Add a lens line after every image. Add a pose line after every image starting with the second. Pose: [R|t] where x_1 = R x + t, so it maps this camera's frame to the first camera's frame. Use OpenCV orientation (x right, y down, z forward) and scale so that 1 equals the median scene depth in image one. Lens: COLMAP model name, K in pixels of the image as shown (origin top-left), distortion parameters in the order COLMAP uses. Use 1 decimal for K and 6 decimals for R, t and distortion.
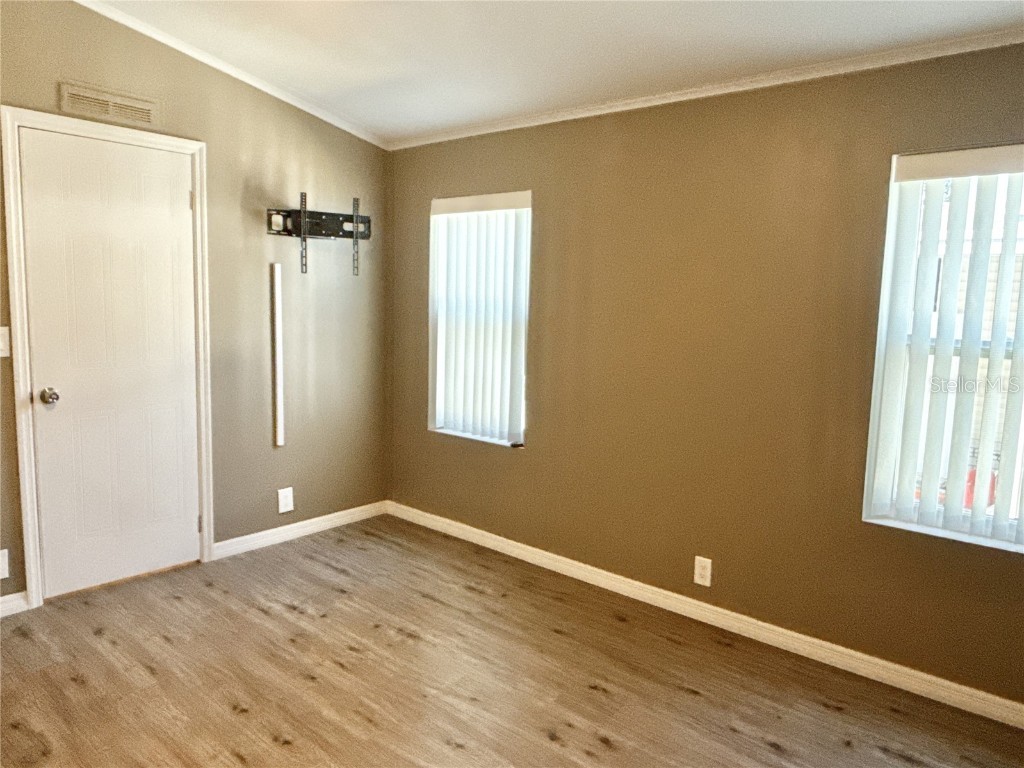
lens RADIAL K [[702.9, 0, 512.0], [0, 702.9, 384.0], [0, 0, 1]] dist [0.003003, -0.002193]
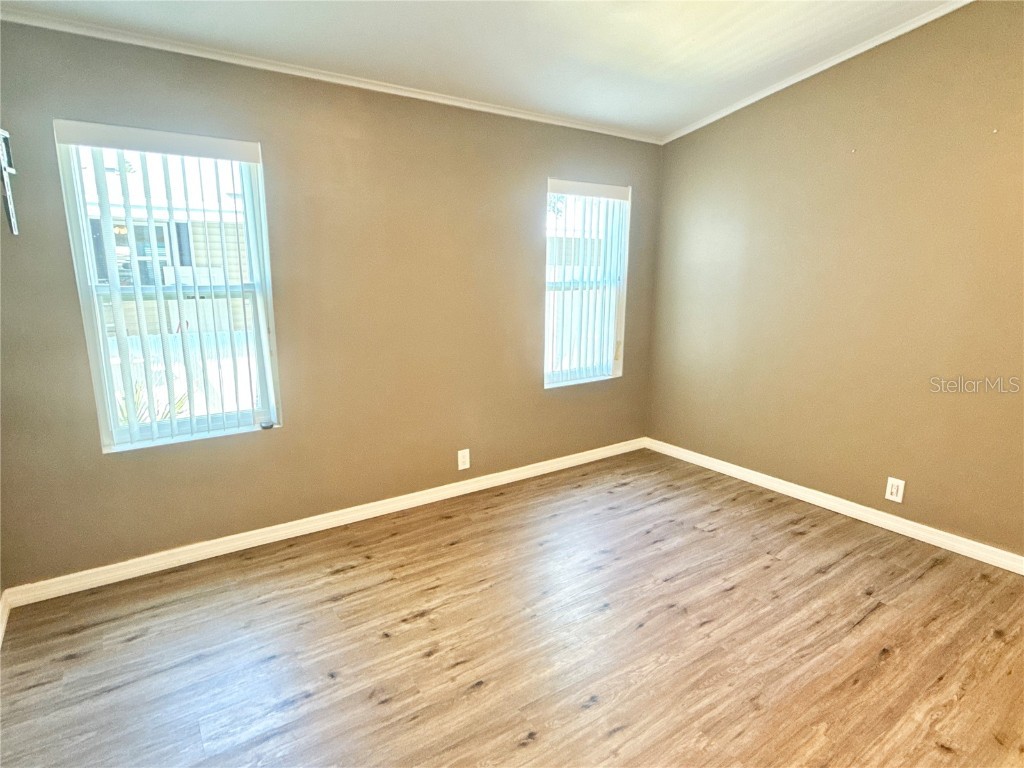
lens RADIAL K [[549.5, 0, 512.0], [0, 549.5, 384.0], [0, 0, 1]] dist [0.002899, 0.001476]
pose [[0.269891, -0.230547, 0.934883, -0.733503], [0.119708, 0.971414, 0.204998, -0.099930], [-0.955421, 0.056586, 0.289774, 0.609702]]
